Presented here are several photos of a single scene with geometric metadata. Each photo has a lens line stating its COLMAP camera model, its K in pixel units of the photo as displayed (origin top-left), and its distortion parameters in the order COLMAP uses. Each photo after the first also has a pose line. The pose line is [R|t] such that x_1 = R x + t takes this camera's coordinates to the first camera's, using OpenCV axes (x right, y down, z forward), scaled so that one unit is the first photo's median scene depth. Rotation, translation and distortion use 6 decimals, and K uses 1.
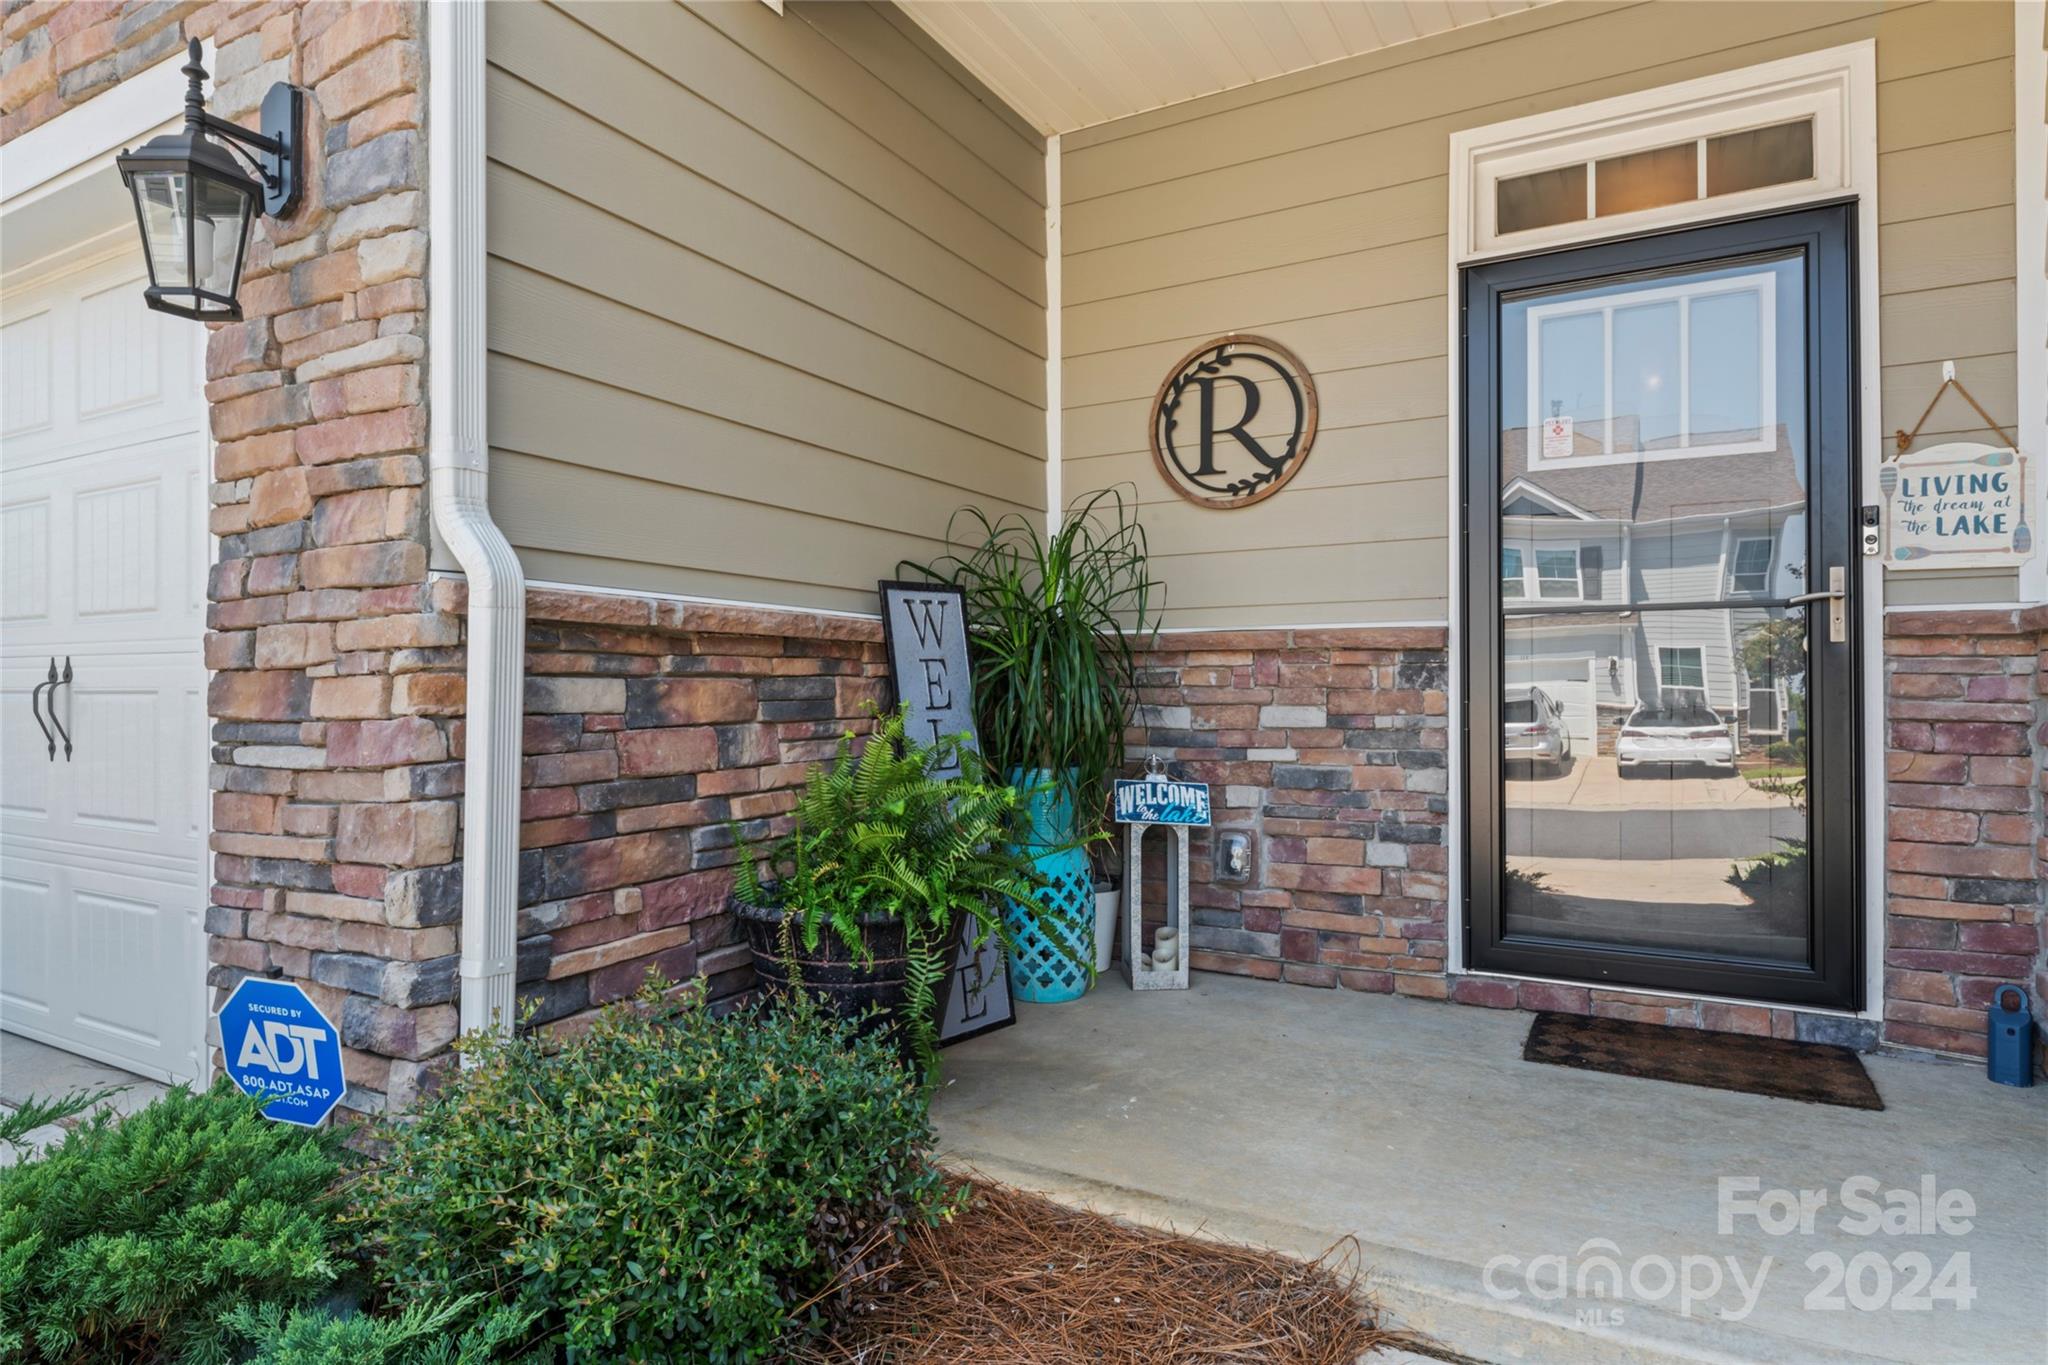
lens RADIAL K [[1154.0, 0, 1021.6], [0, 1154.0, 680.0], [0, 0, 1]] dist [0.000428, 0.000598]
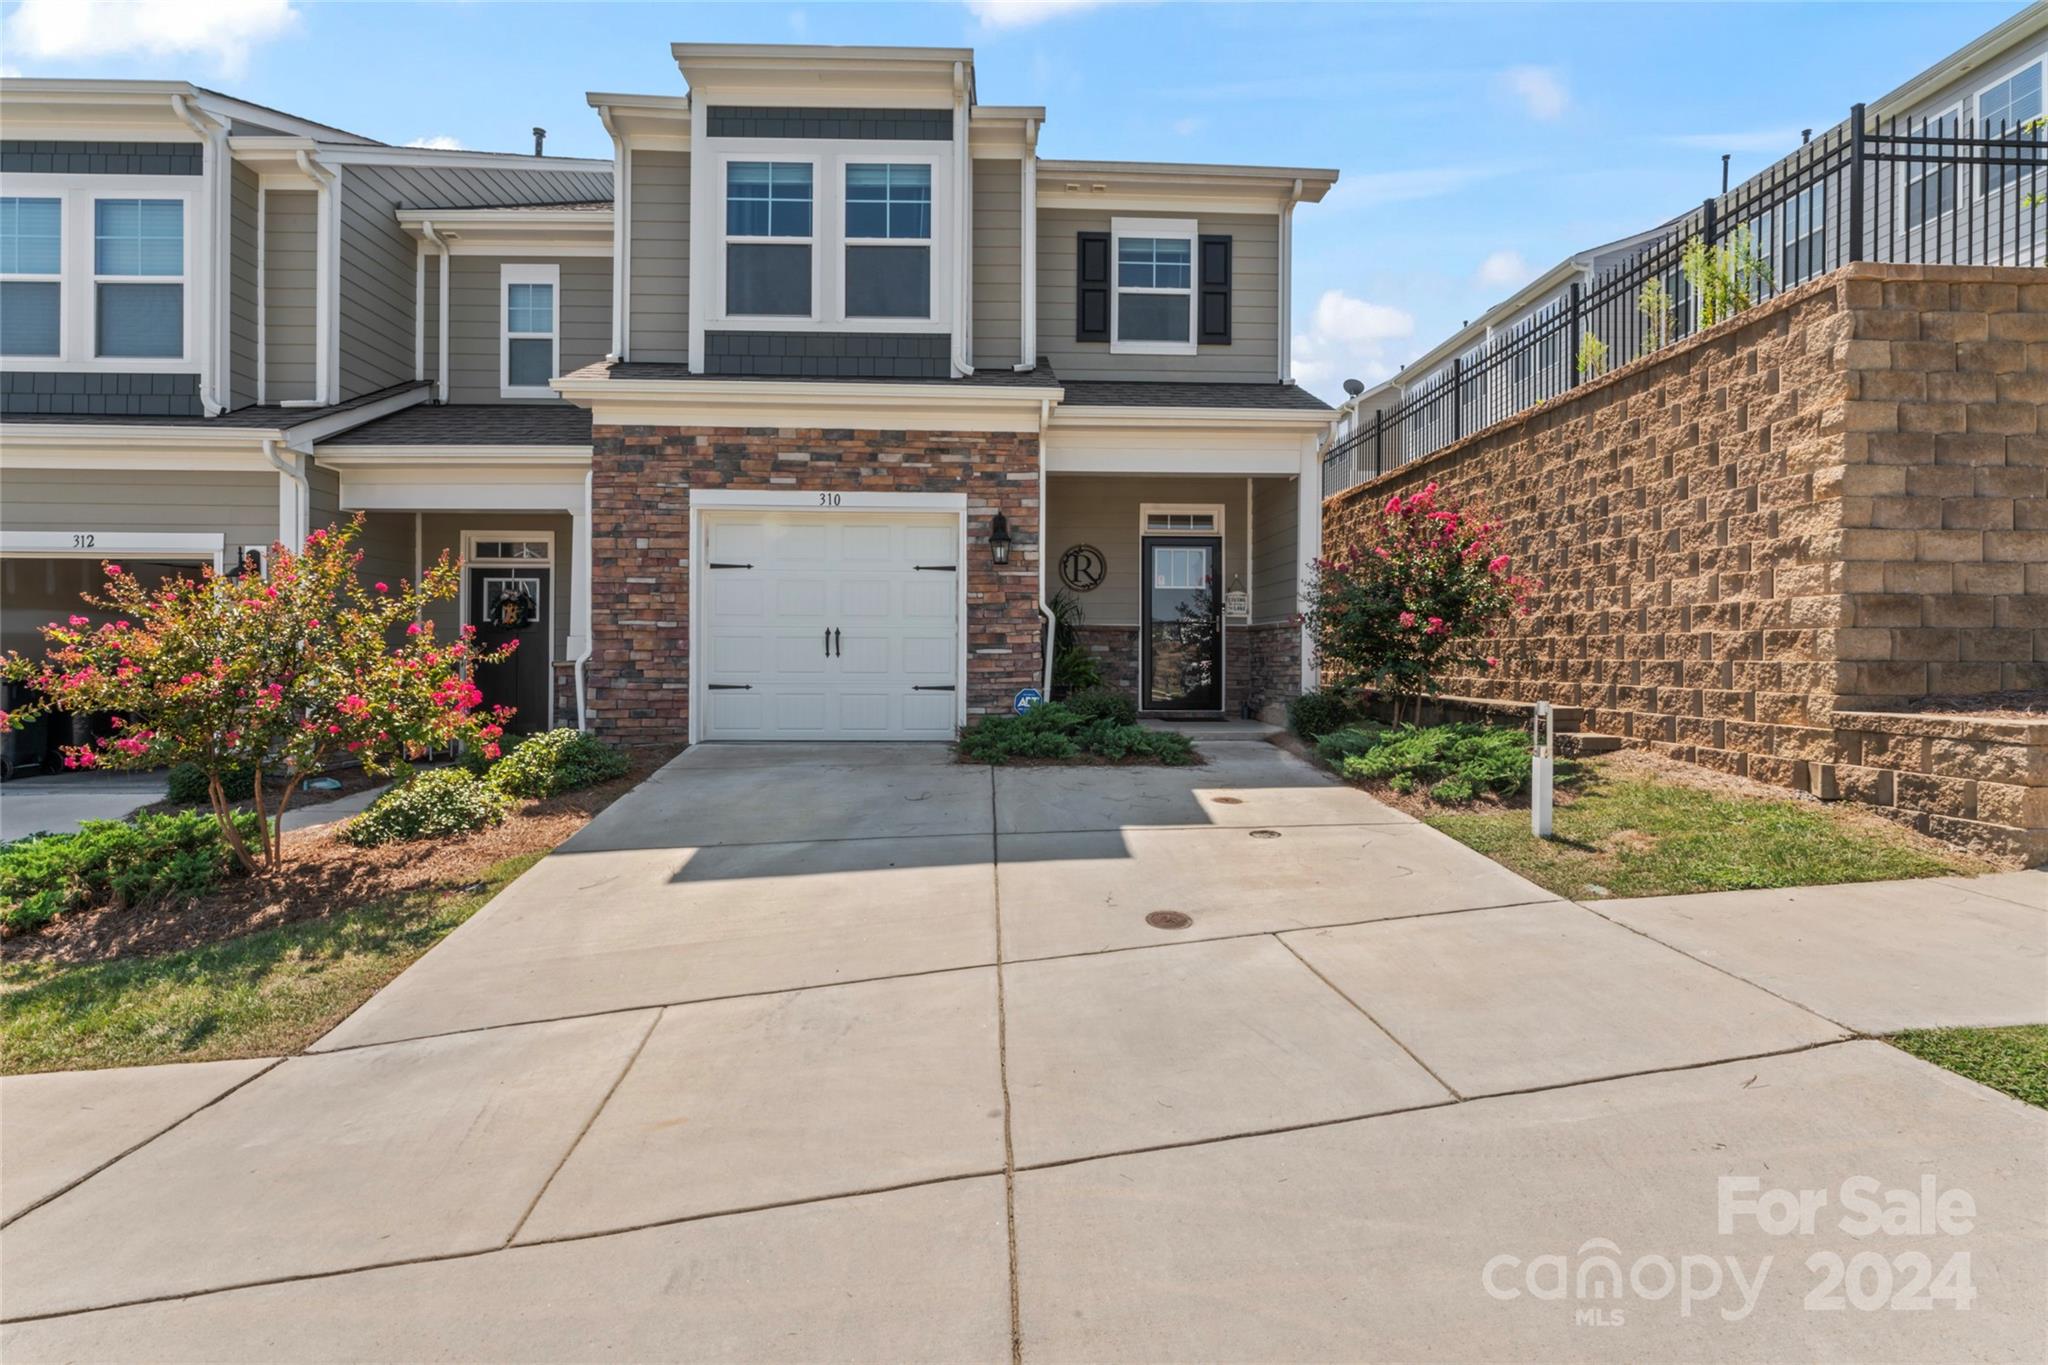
lens RADIAL K [[929.2, 0, 1043.5], [0, 929.2, 660.9], [0, 0, 1]] dist [-0.002126, -0.000628]
pose [[0.845288, -0.001252, 0.534310, -1.786339], [-0.007400, 0.999874, 0.014050, 0.035732], [-0.534260, -0.015830, 0.845172, -1.697951]]
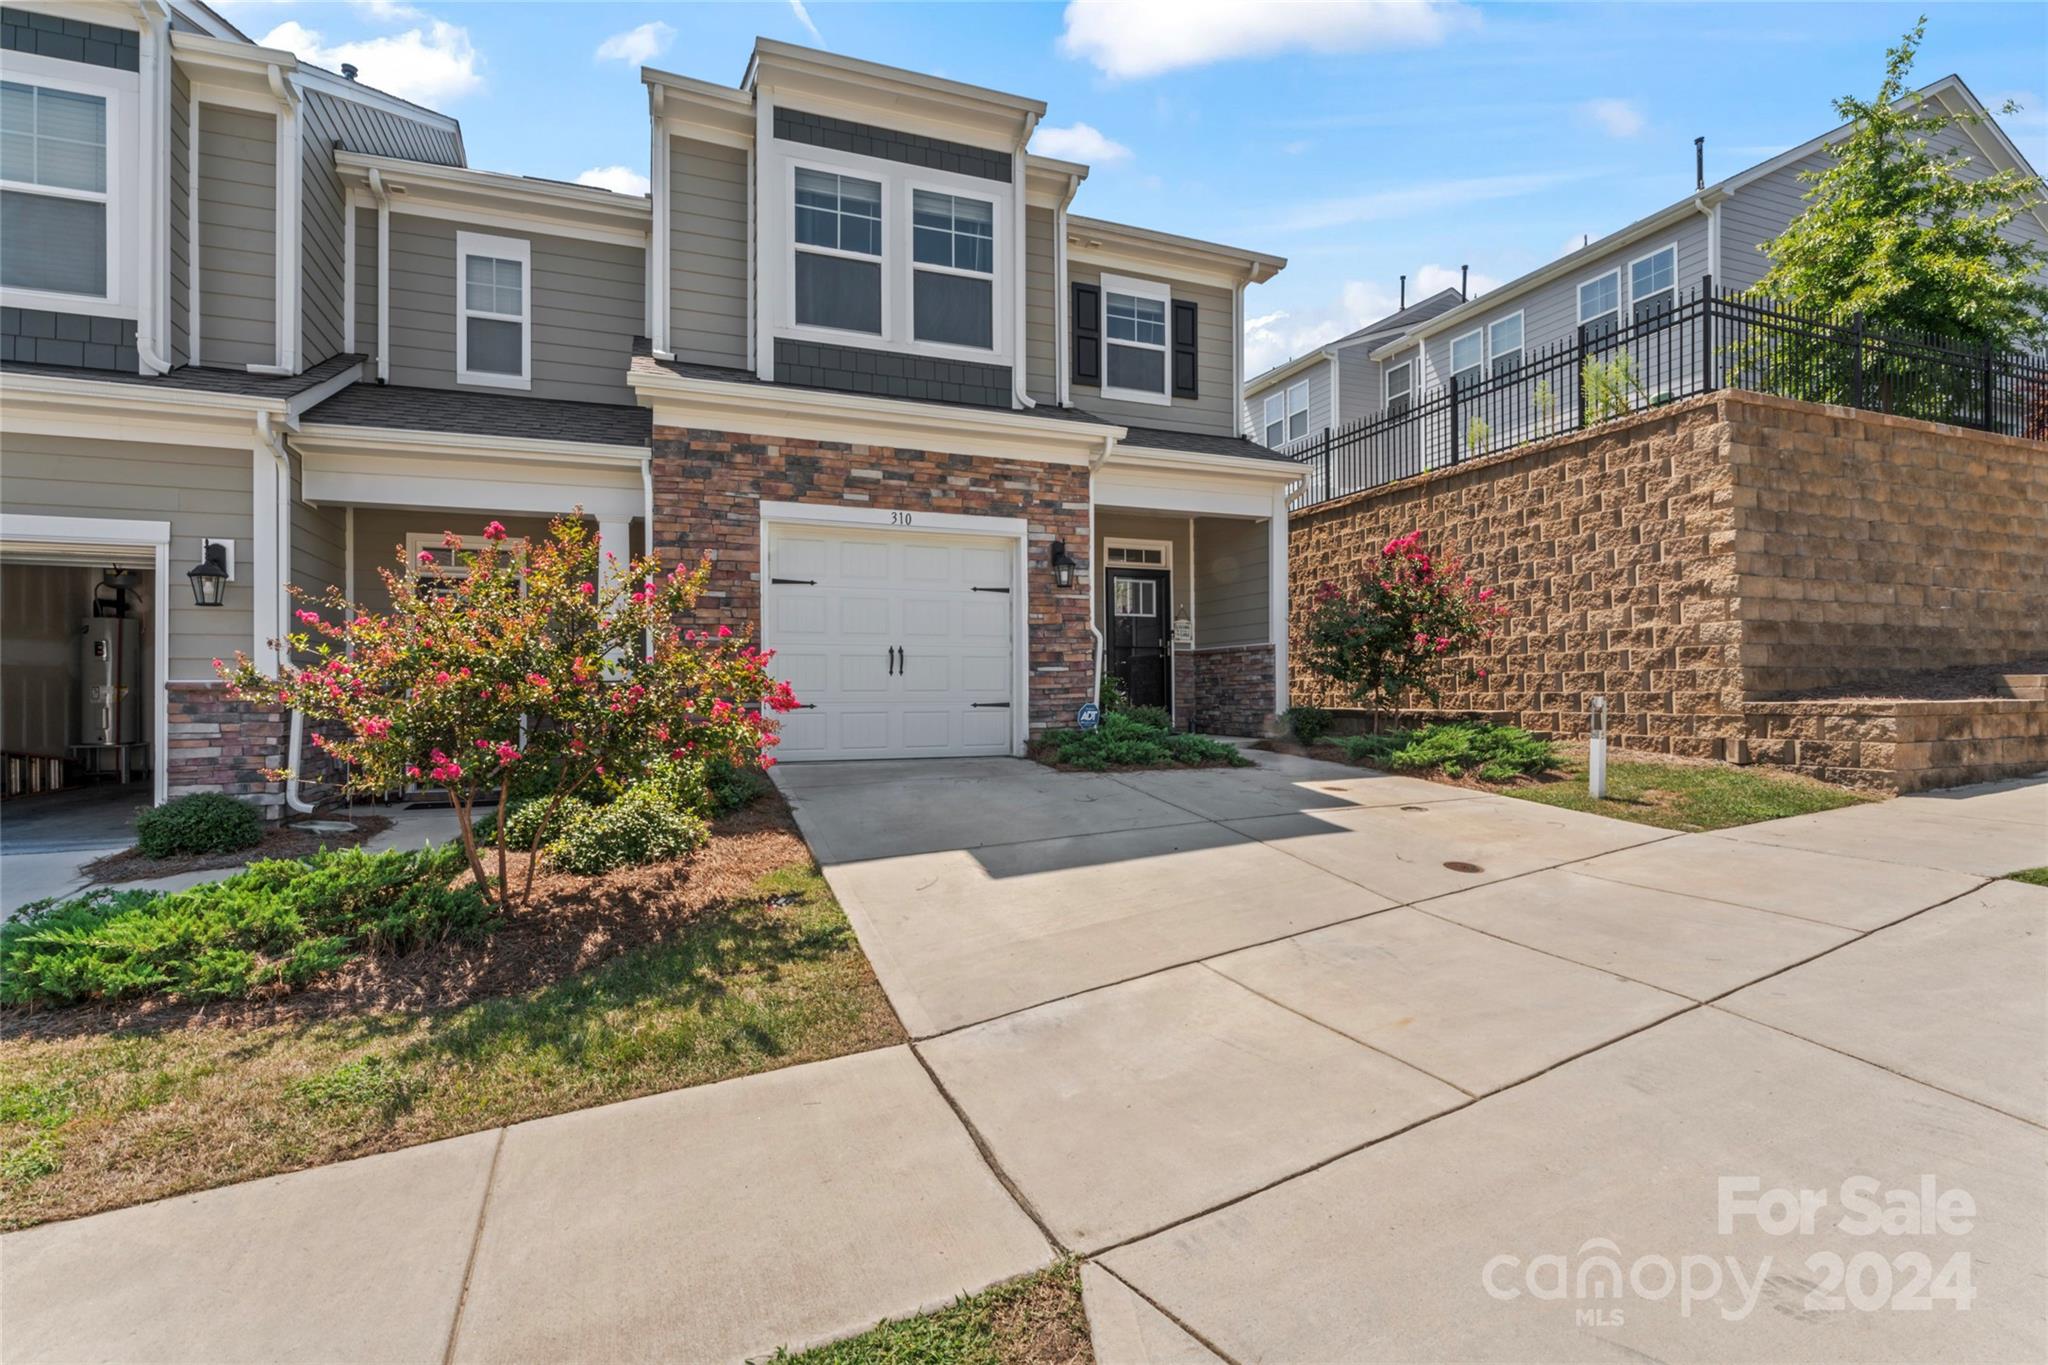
lens RADIAL K [[929.2, 0, 1036.0], [0, 929.2, 693.1], [0, 0, 1]] dist [-0.002126, -0.000628]
pose [[0.627455, -0.004145, 0.778642, -2.744892], [0.000521, 0.999988, 0.004904, 0.107878], [-0.778653, -0.002671, 0.627449, -1.090229]]
